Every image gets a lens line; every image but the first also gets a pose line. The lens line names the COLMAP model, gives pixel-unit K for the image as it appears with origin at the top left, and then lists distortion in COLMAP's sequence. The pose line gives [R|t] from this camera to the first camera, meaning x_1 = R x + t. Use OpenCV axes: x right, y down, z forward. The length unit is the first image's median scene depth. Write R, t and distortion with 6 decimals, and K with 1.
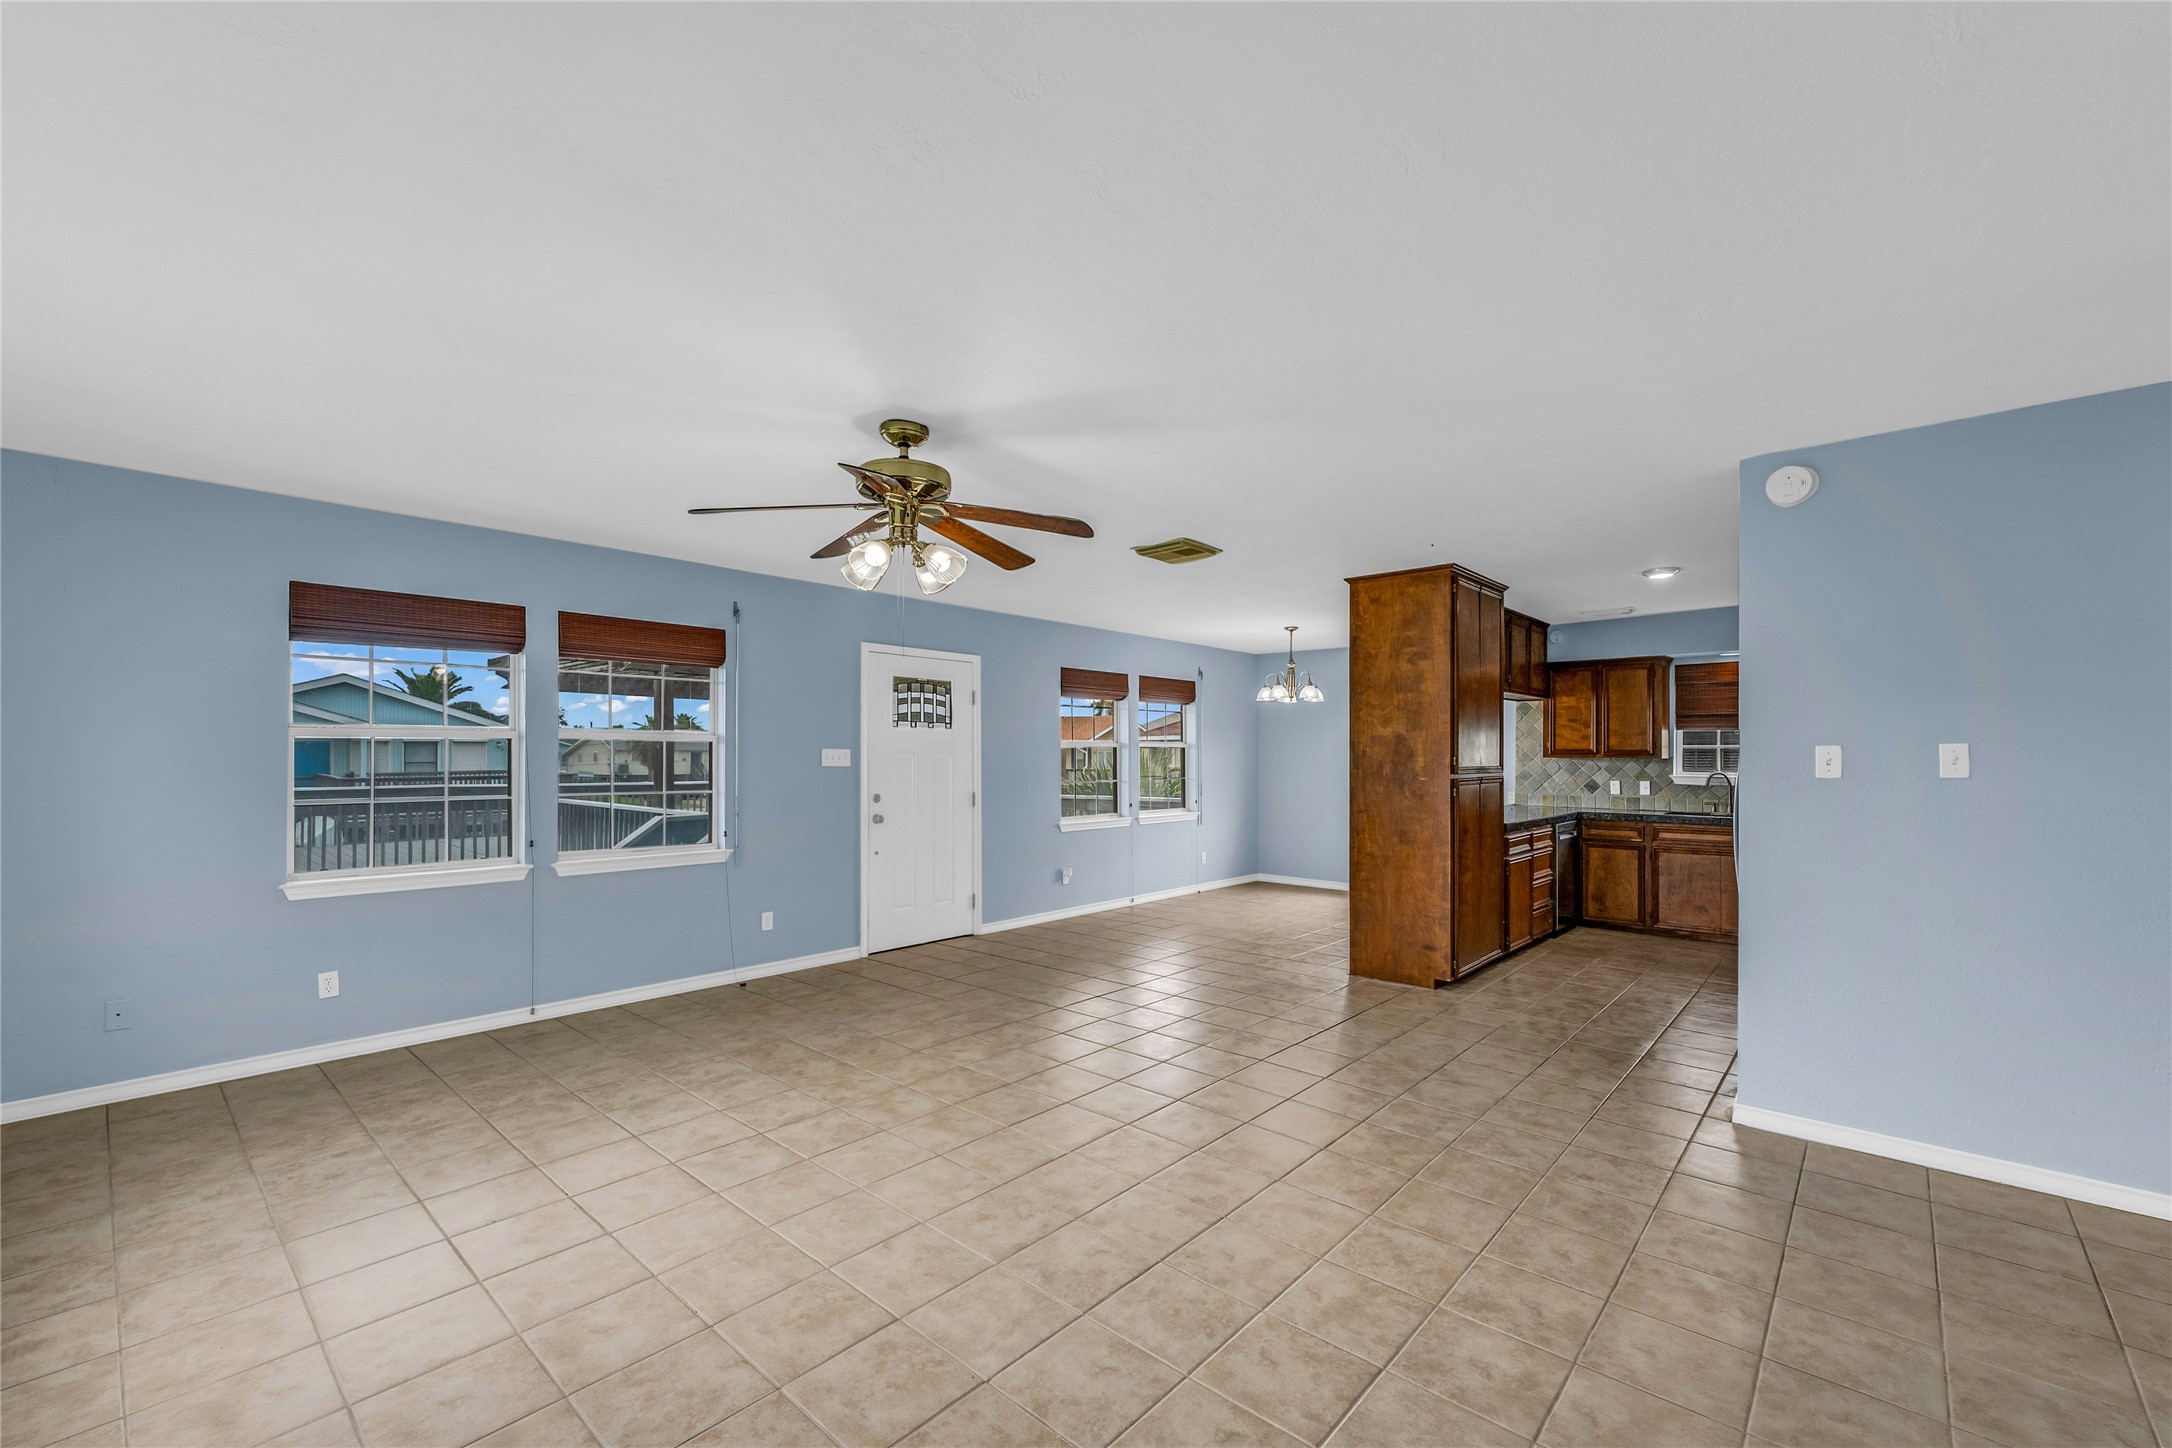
lens RADIAL K [[889.1, 0, 1094.1], [0, 889.1, 753.6], [0, 0, 1]] dist [-0.001699, -0.001039]
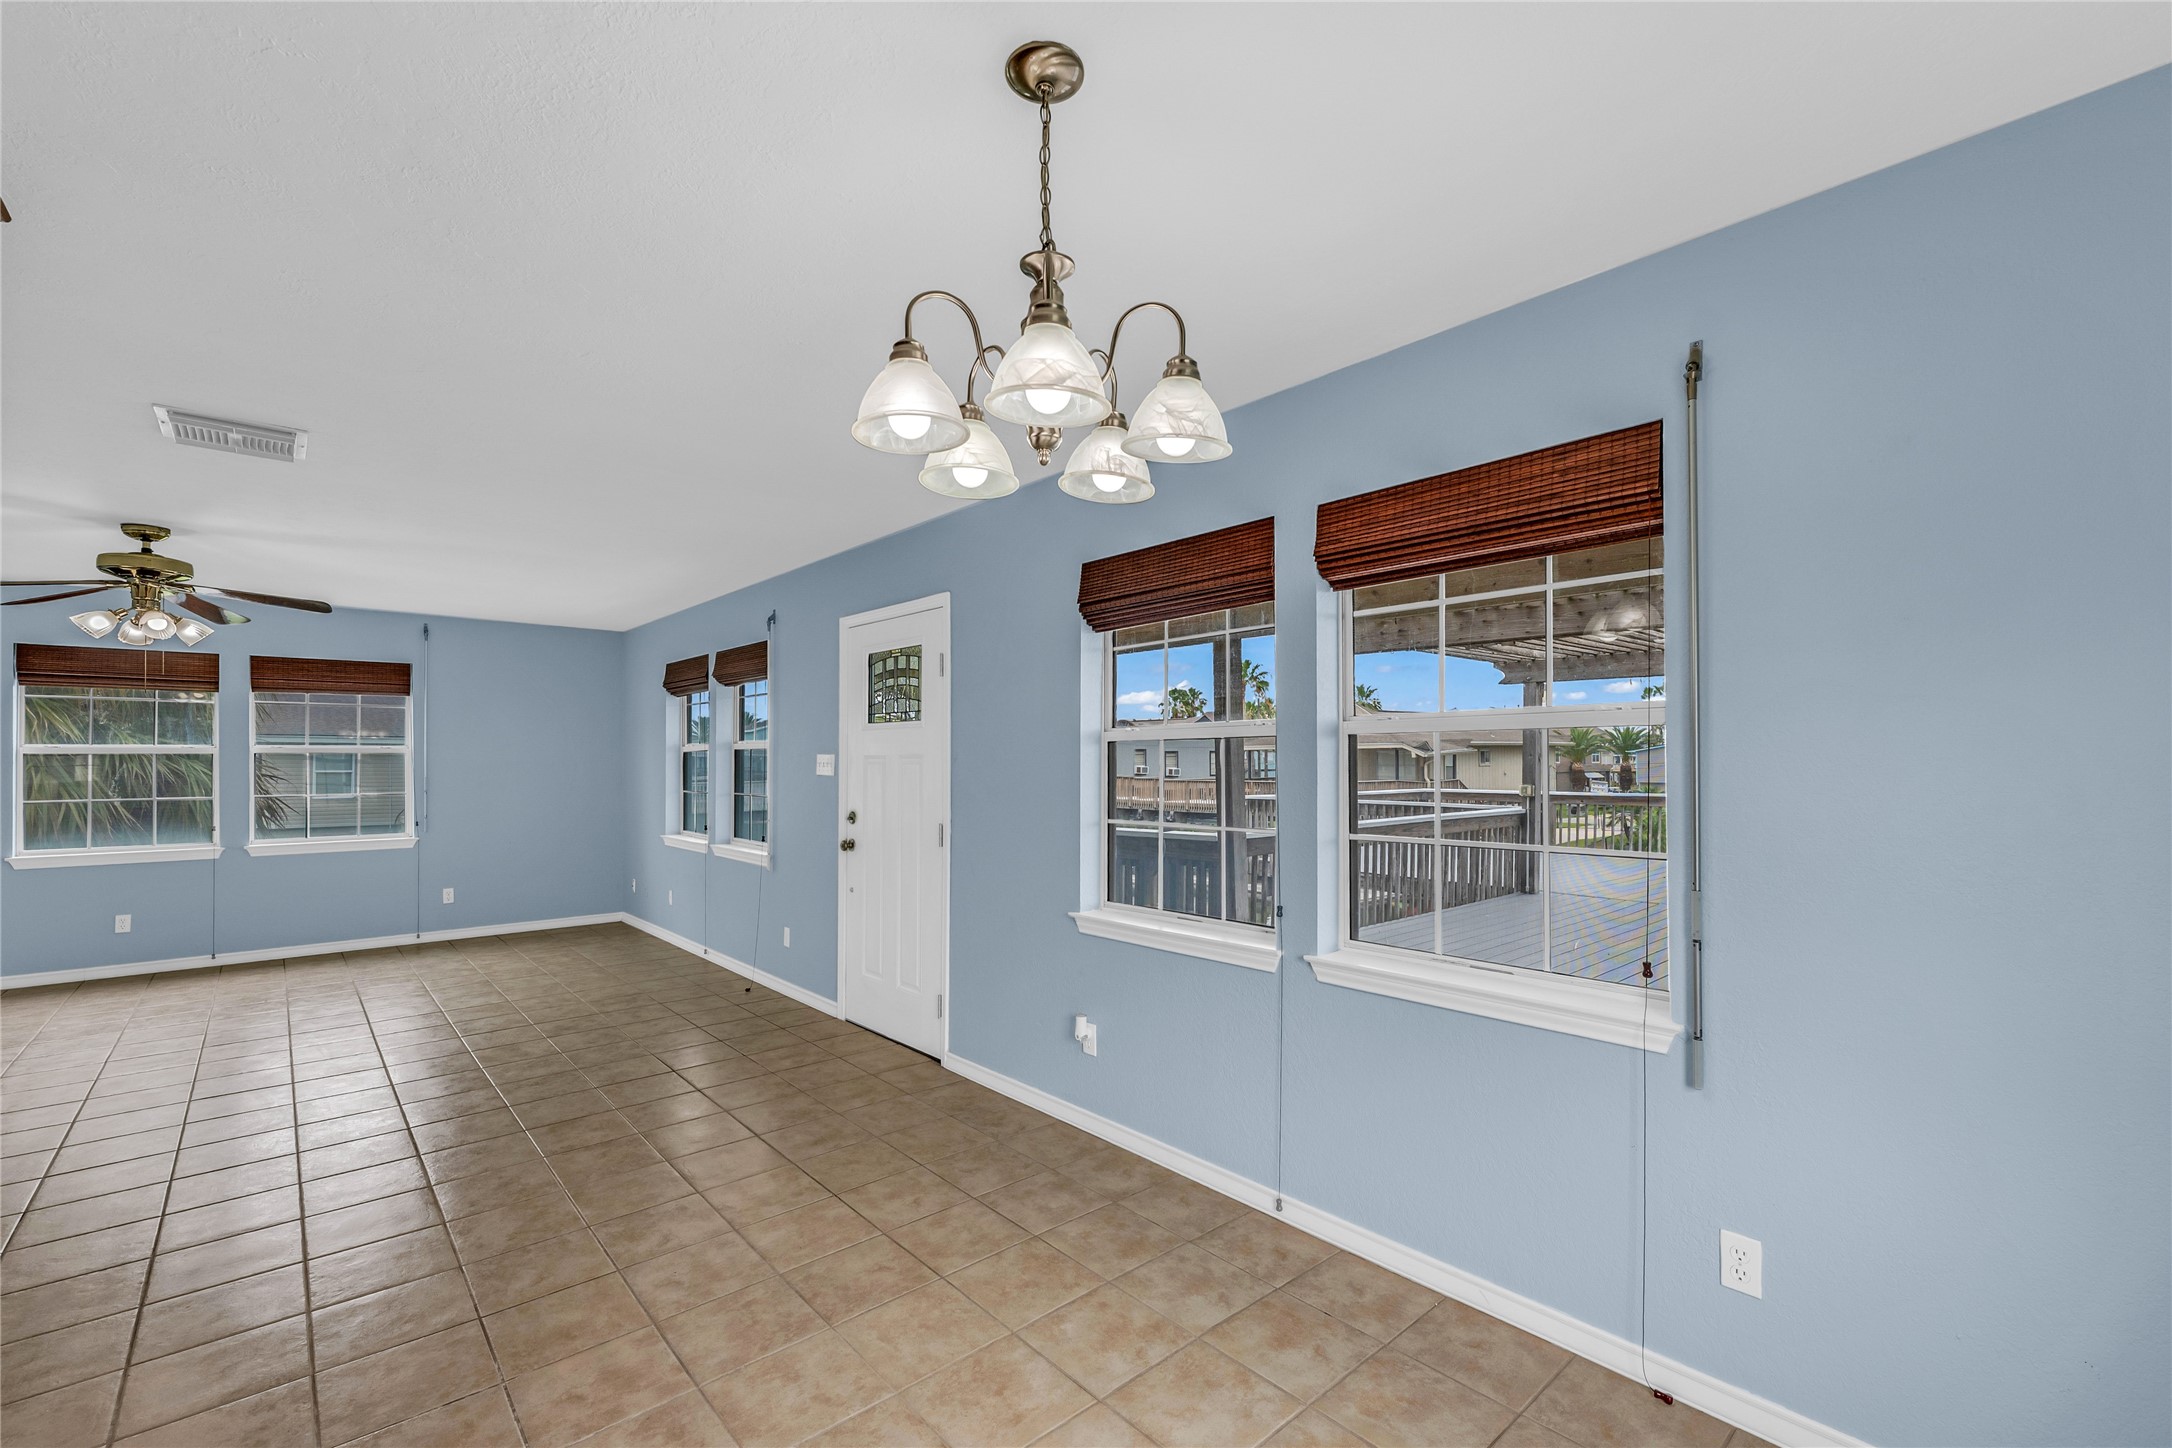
lens RADIAL K [[904.5, 0, 1109.2], [0, 904.5, 744.2], [0, 0, 1]] dist [-0.005633, 0.000473]
pose [[-0.098113, -0.018758, -0.994998, 0.569720], [0.004092, 0.999806, -0.019252, 0.004184], [0.995167, -0.005961, -0.098017, 1.461940]]
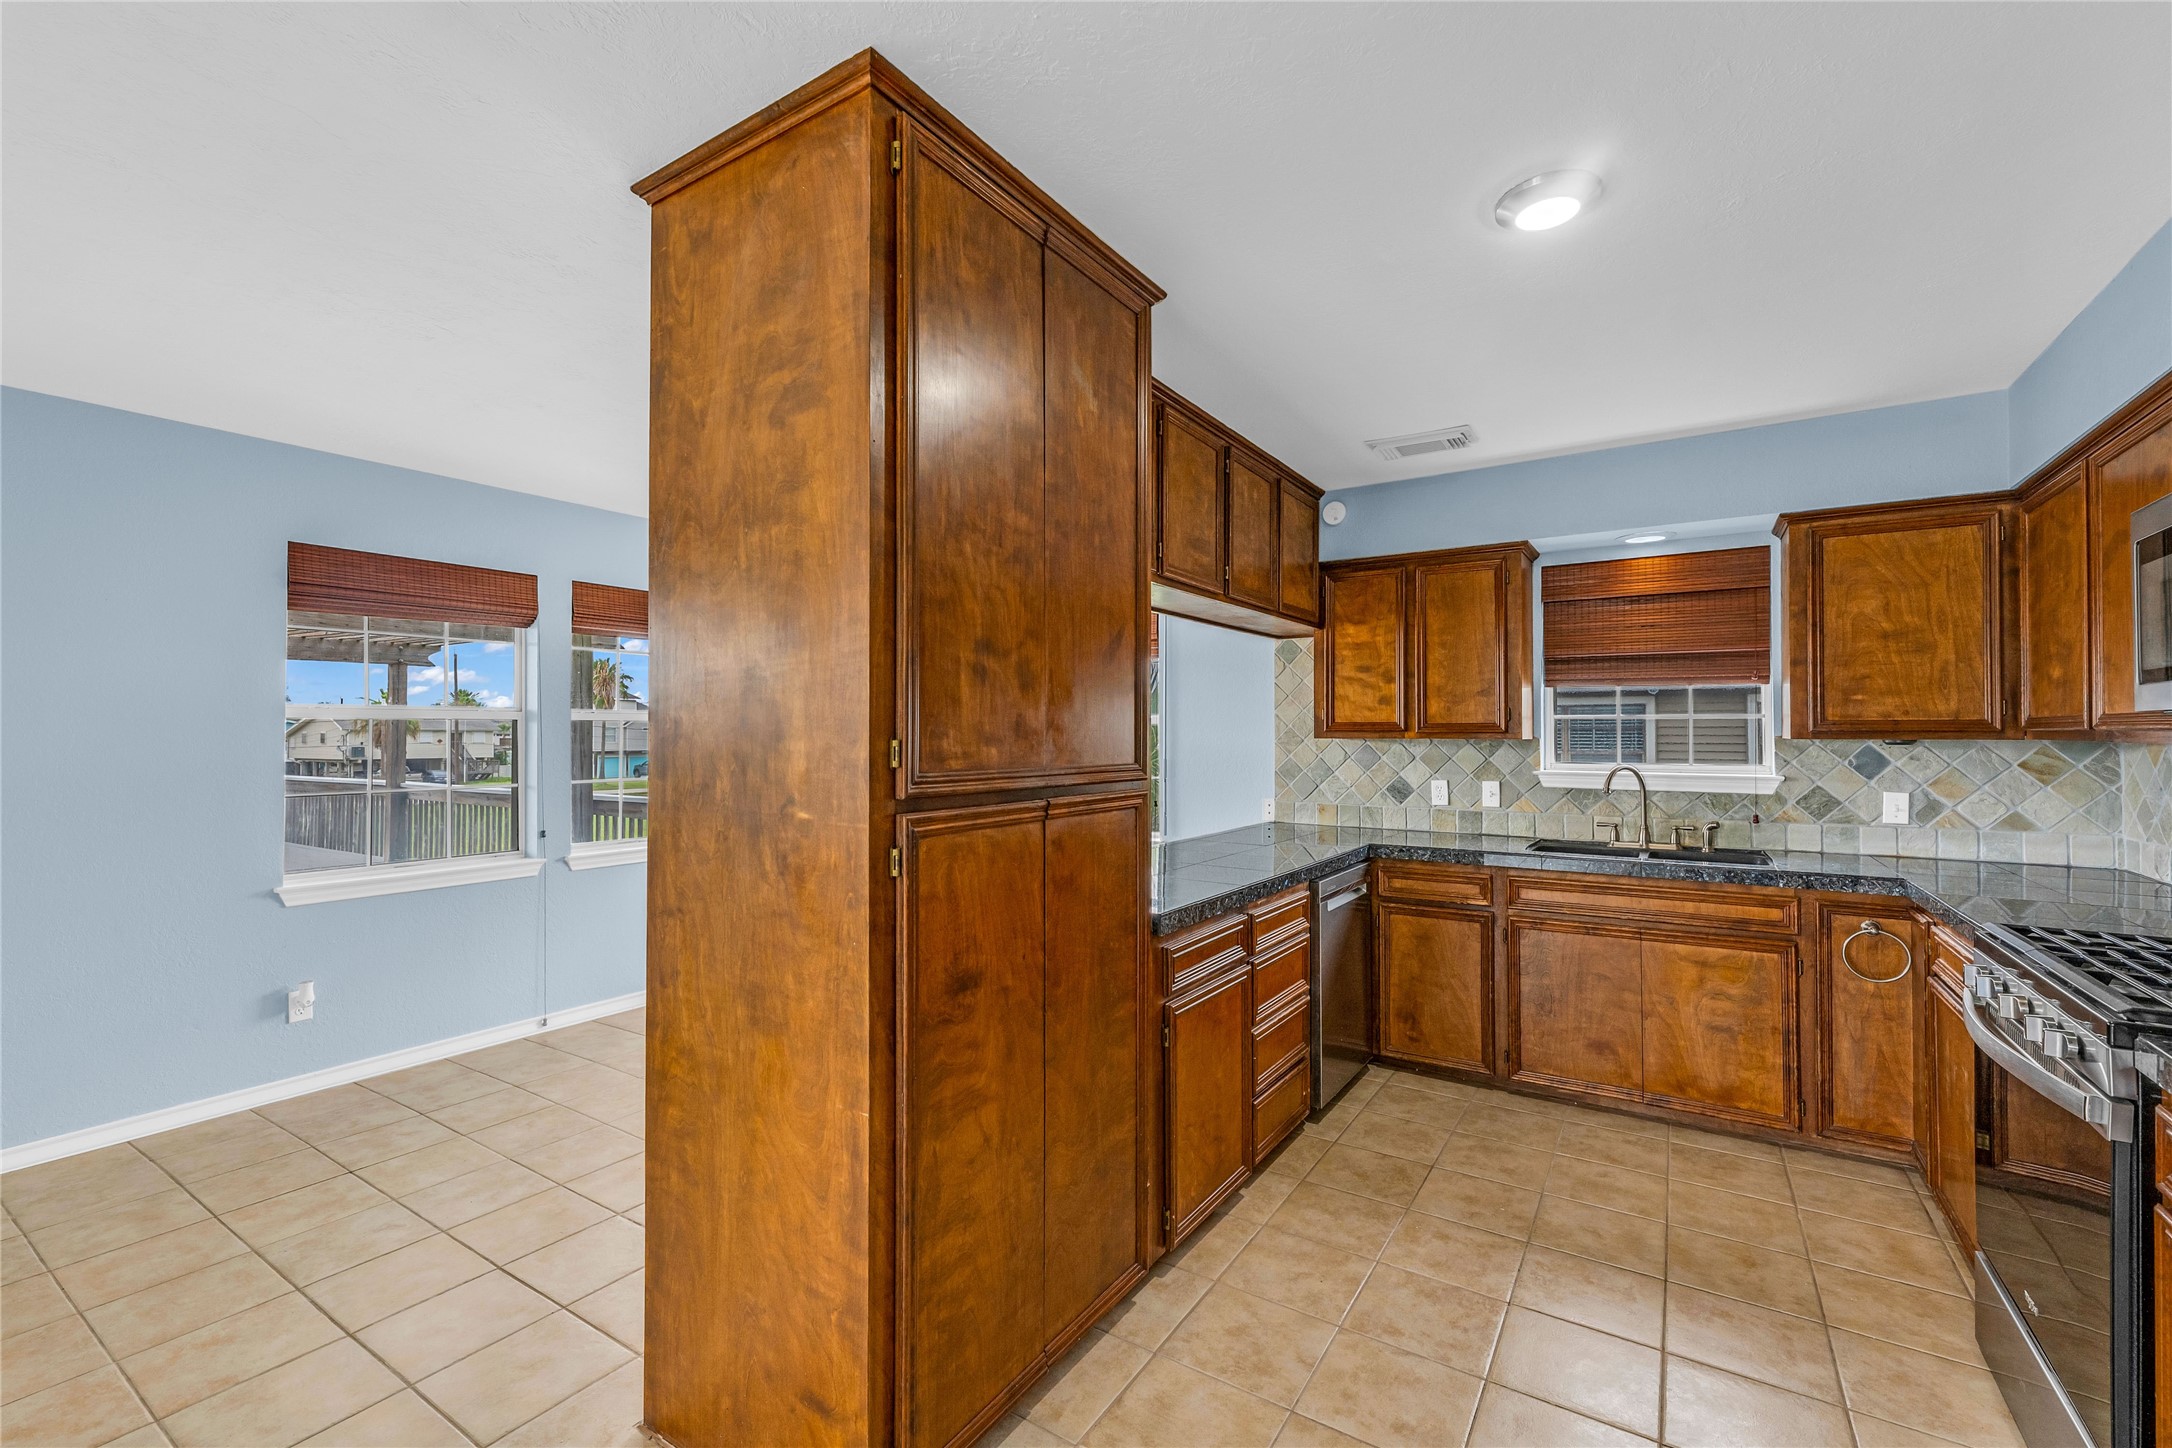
lens RADIAL K [[889.1, 0, 1088.4], [0, 889.1, 721.1], [0, 0, 1]] dist [-0.001699, -0.001039]
pose [[0.989951, 0.000364, 0.141413, 0.410079], [0.001635, 0.999900, -0.014018, 0.002020], [-0.141404, 0.014109, 0.989851, 0.678525]]
